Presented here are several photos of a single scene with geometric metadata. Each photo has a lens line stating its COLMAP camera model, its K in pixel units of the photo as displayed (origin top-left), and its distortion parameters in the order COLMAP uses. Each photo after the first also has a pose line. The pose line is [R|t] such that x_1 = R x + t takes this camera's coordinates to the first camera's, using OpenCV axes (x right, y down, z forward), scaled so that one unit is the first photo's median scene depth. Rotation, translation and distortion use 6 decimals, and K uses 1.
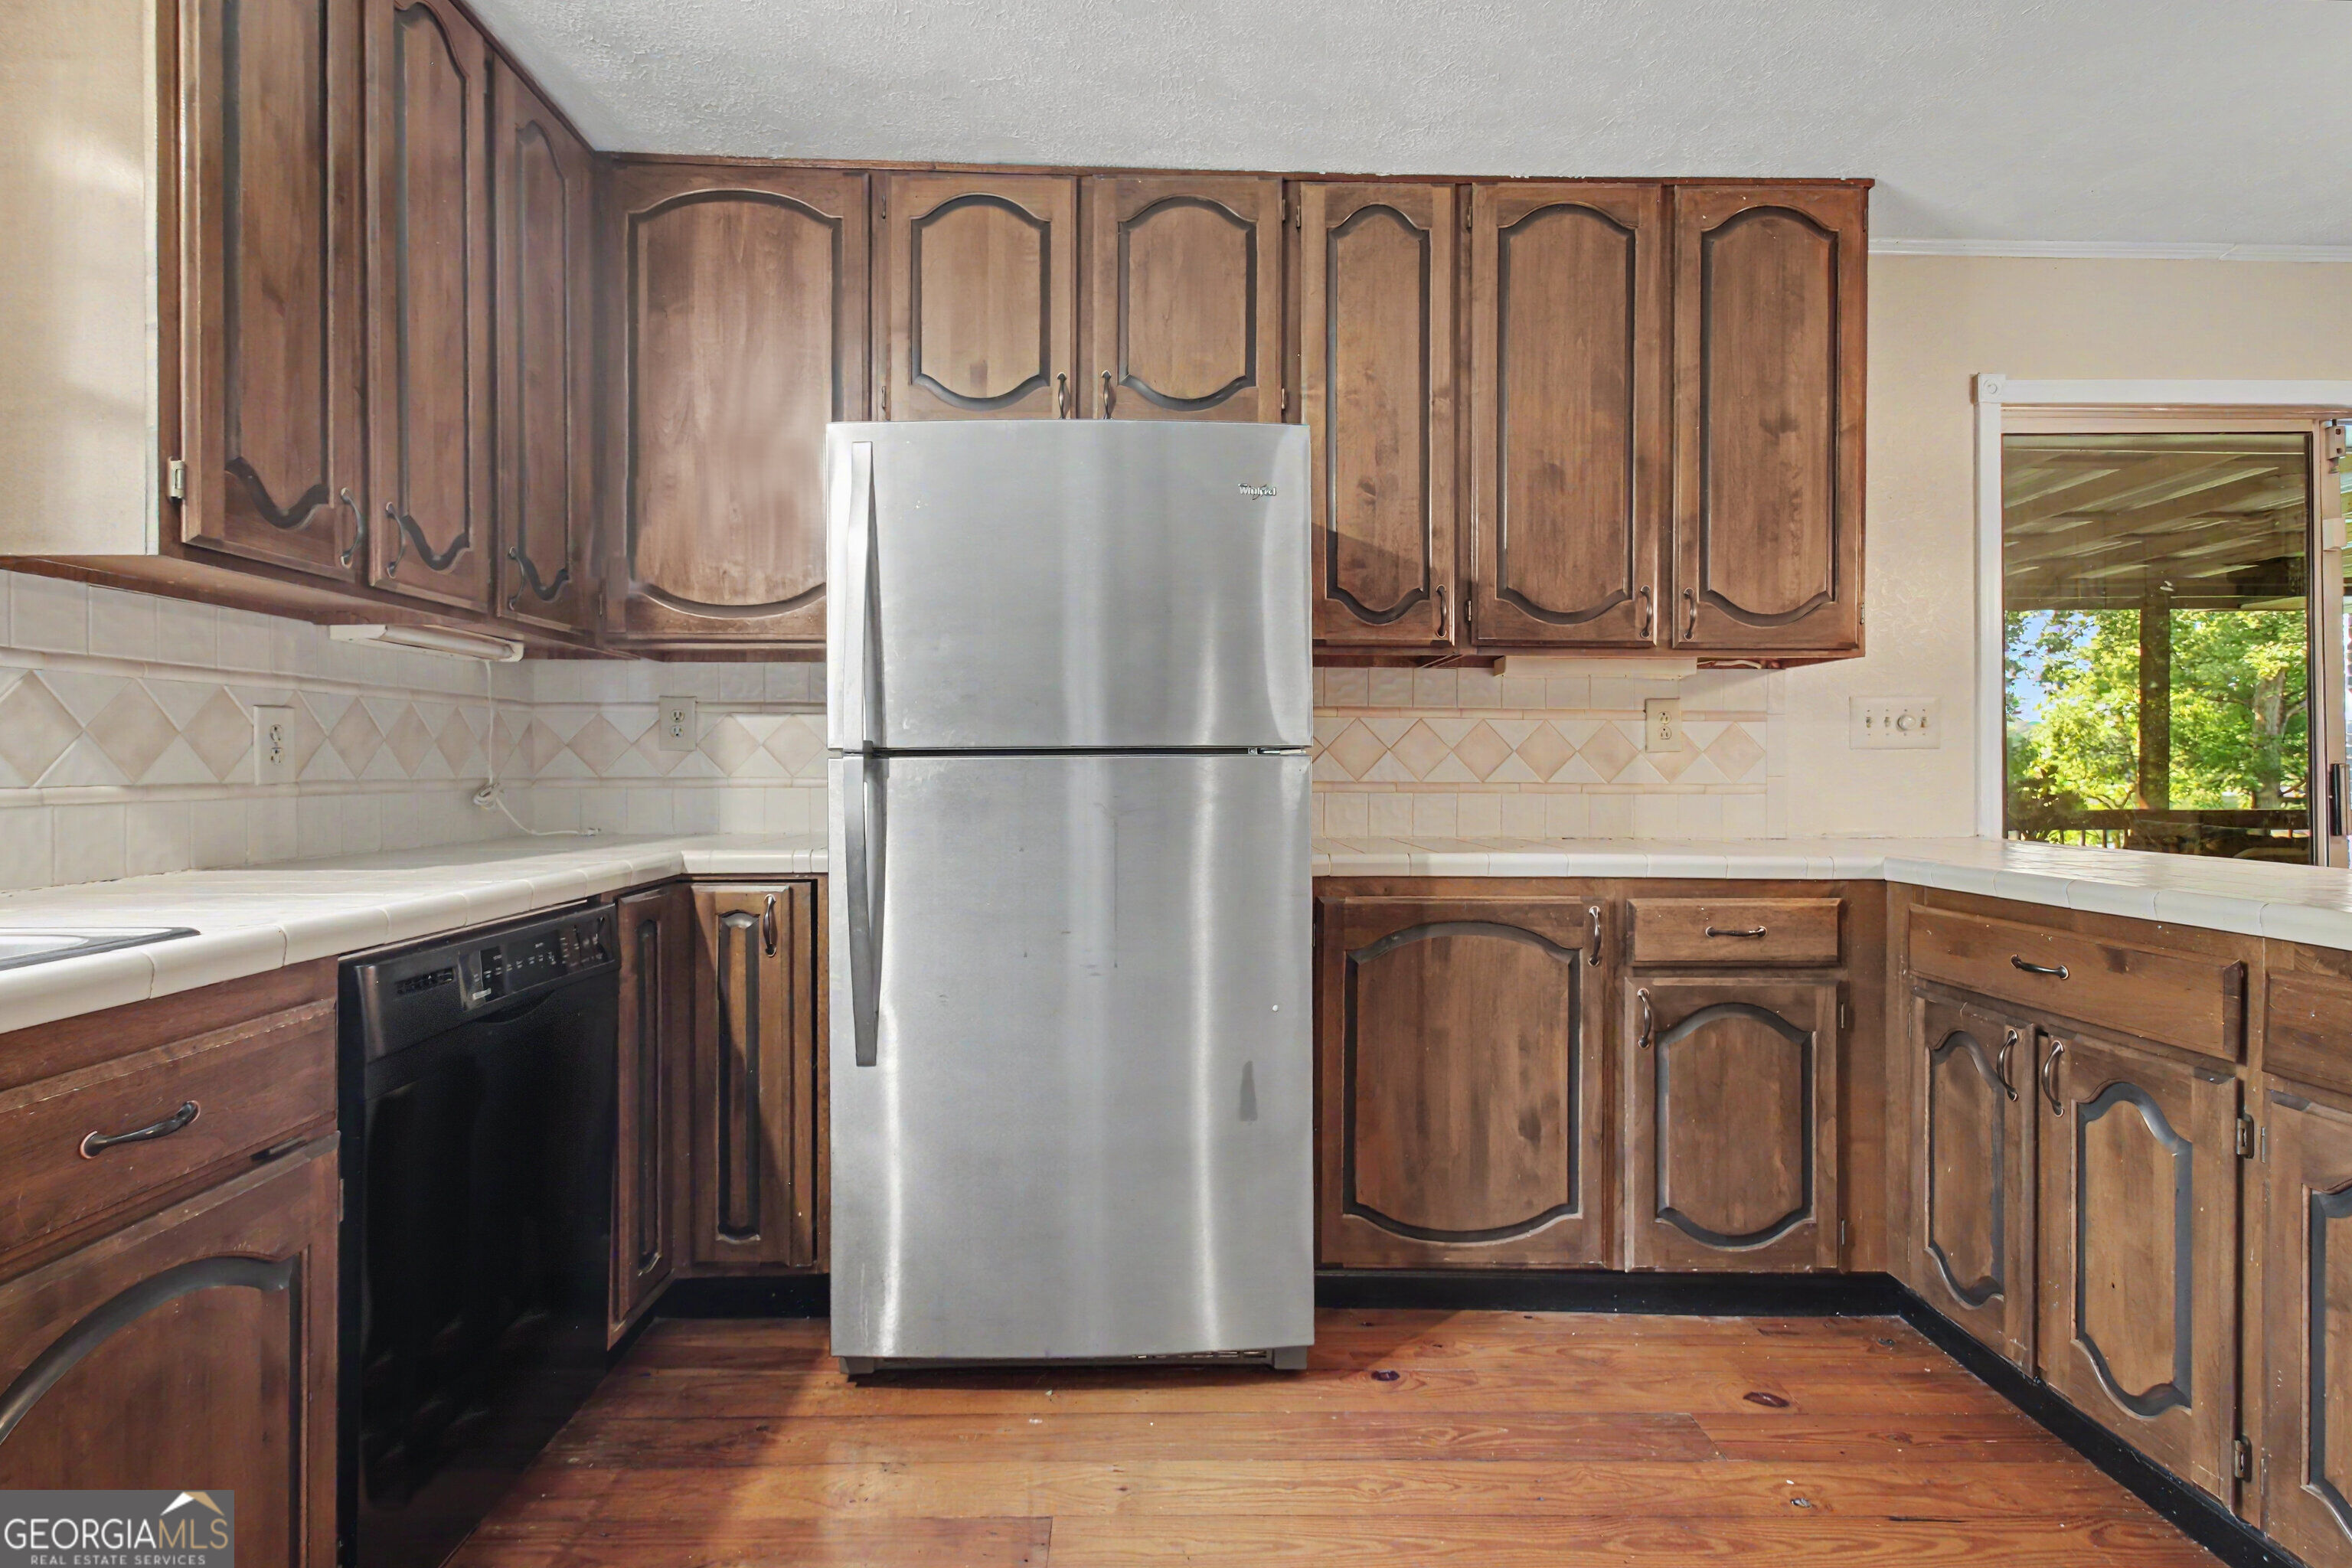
lens RADIAL K [[1143.8, 0, 1170.2], [0, 1143.8, 771.4], [0, 0, 1]] dist [0.004513, 0.000717]
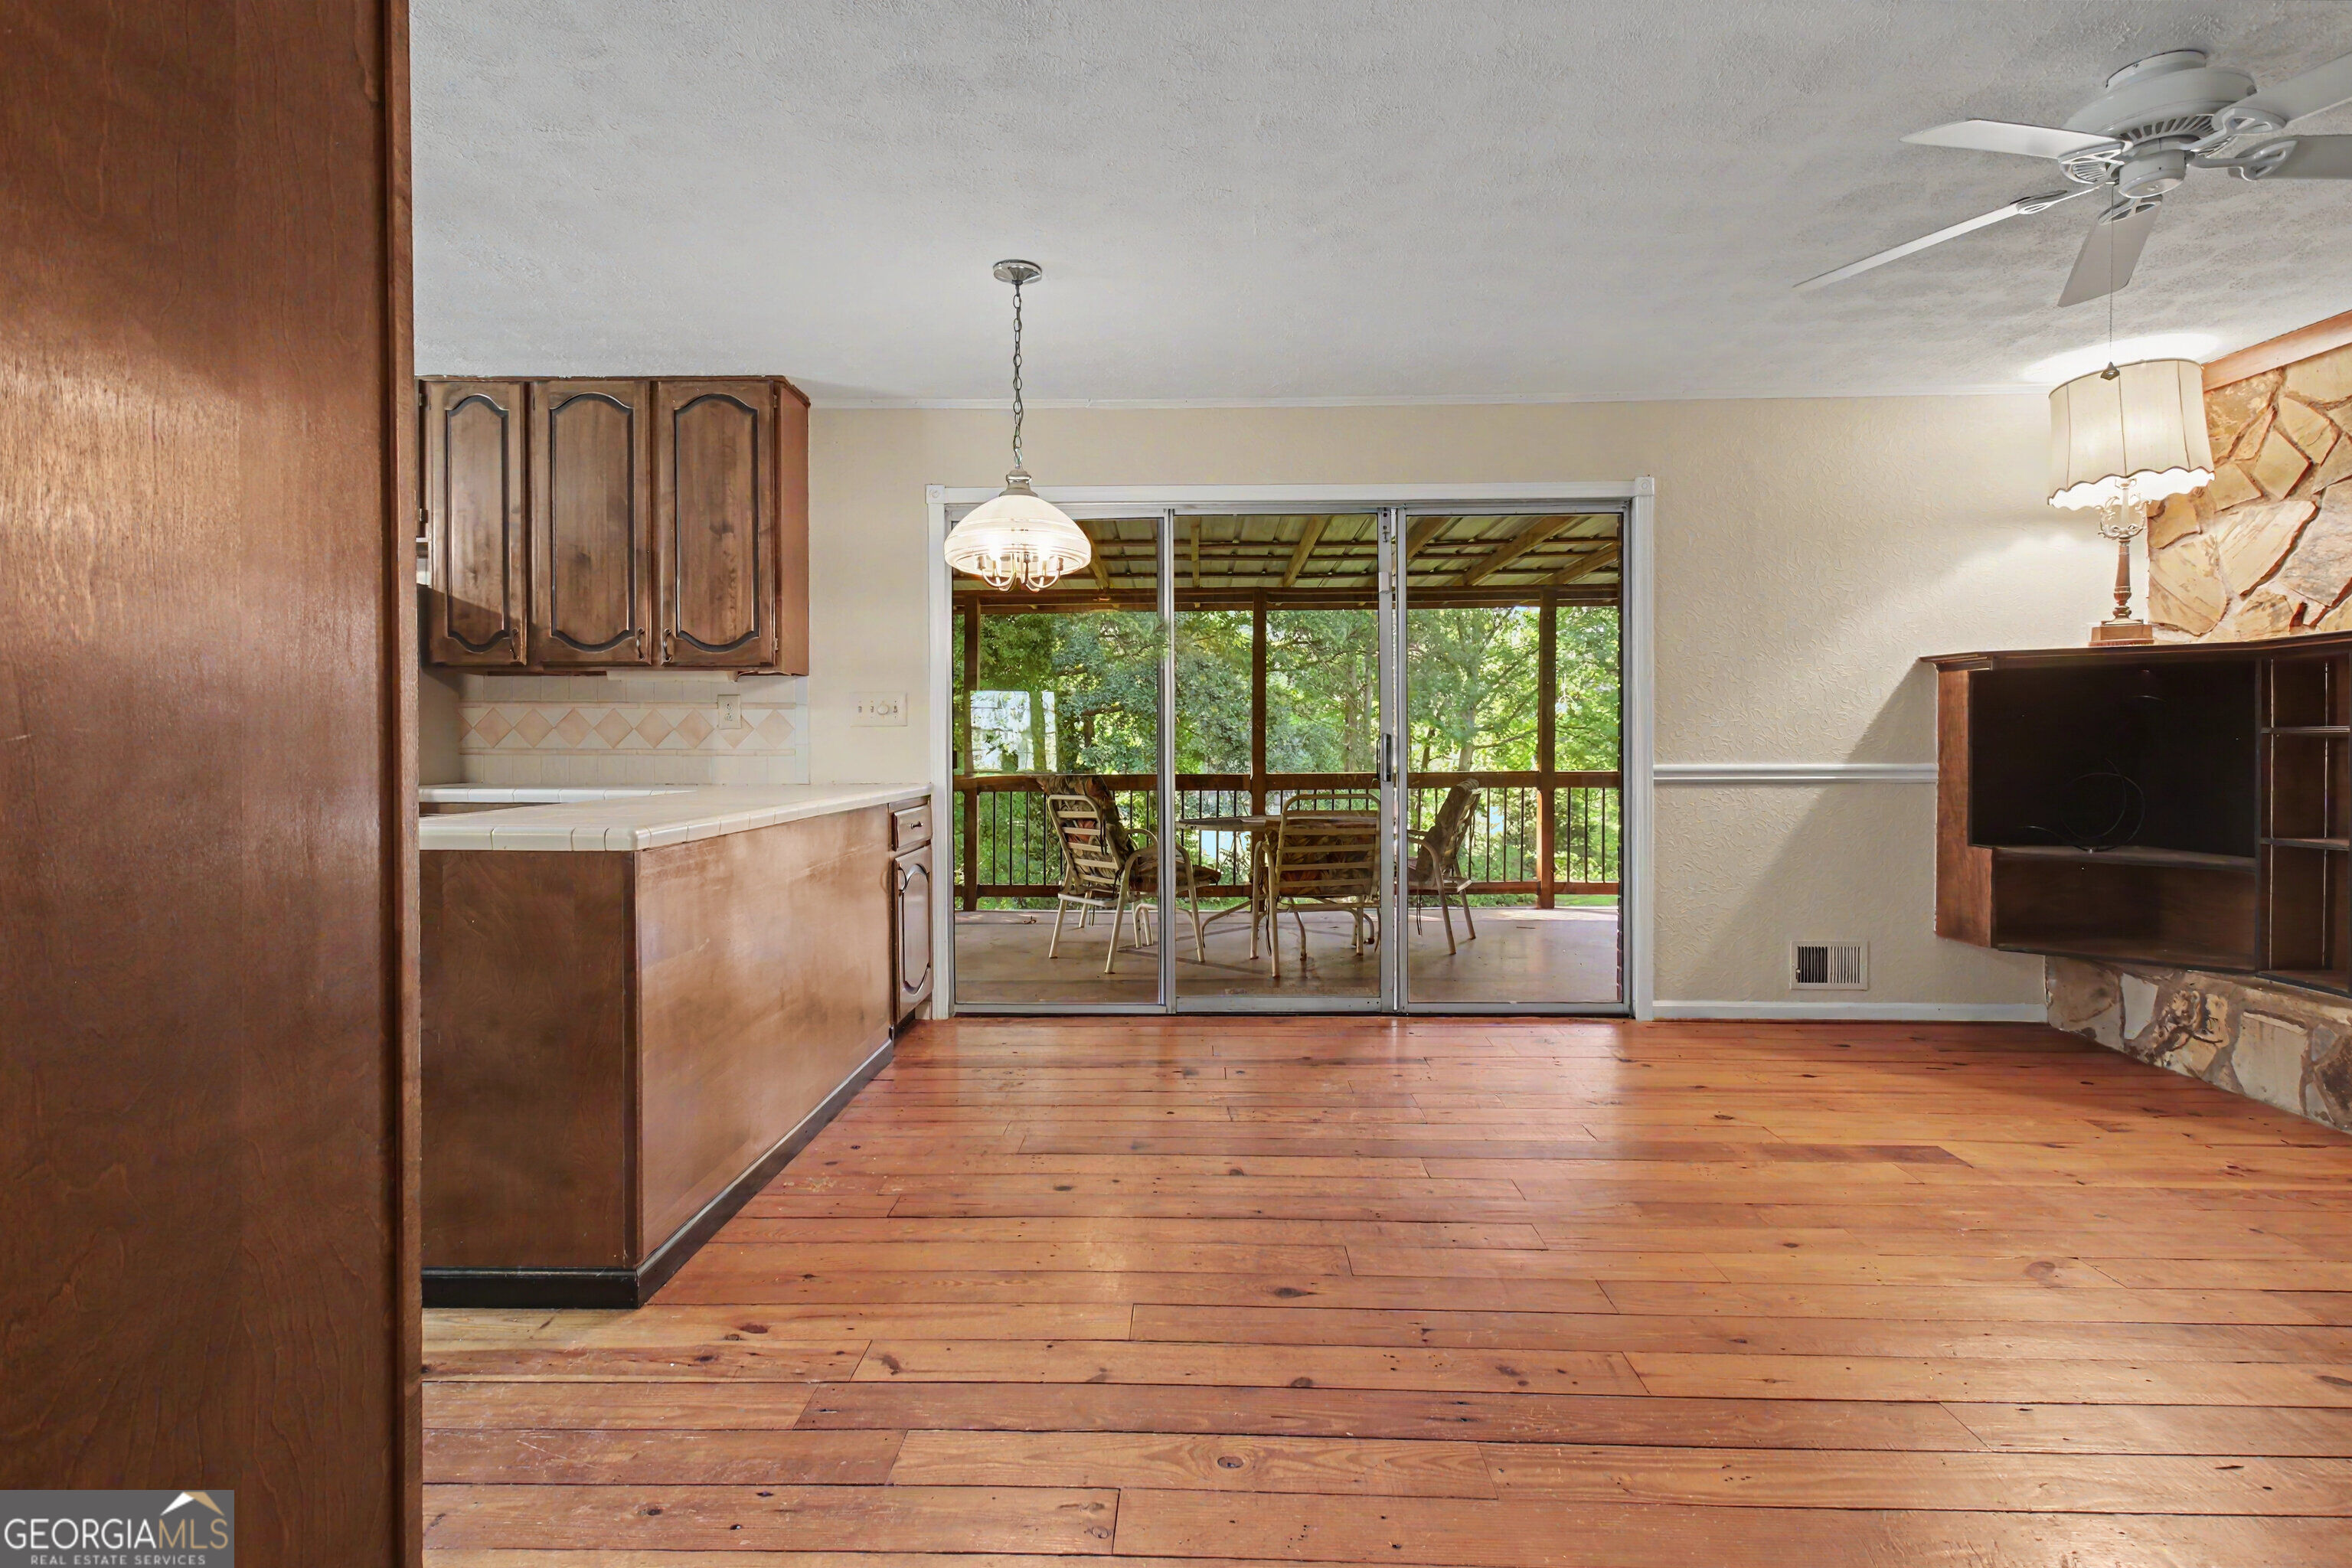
lens RADIAL K [[1143.8, 0, 1159.2], [0, 1143.8, 747.5], [0, 0, 1]] dist [0.004513, 0.000717]
pose [[0.999367, -0.001655, -0.035523, 1.211032], [0.001869, 0.999980, 0.005991, -0.000294], [0.035512, -0.006054, 0.999351, -0.604339]]
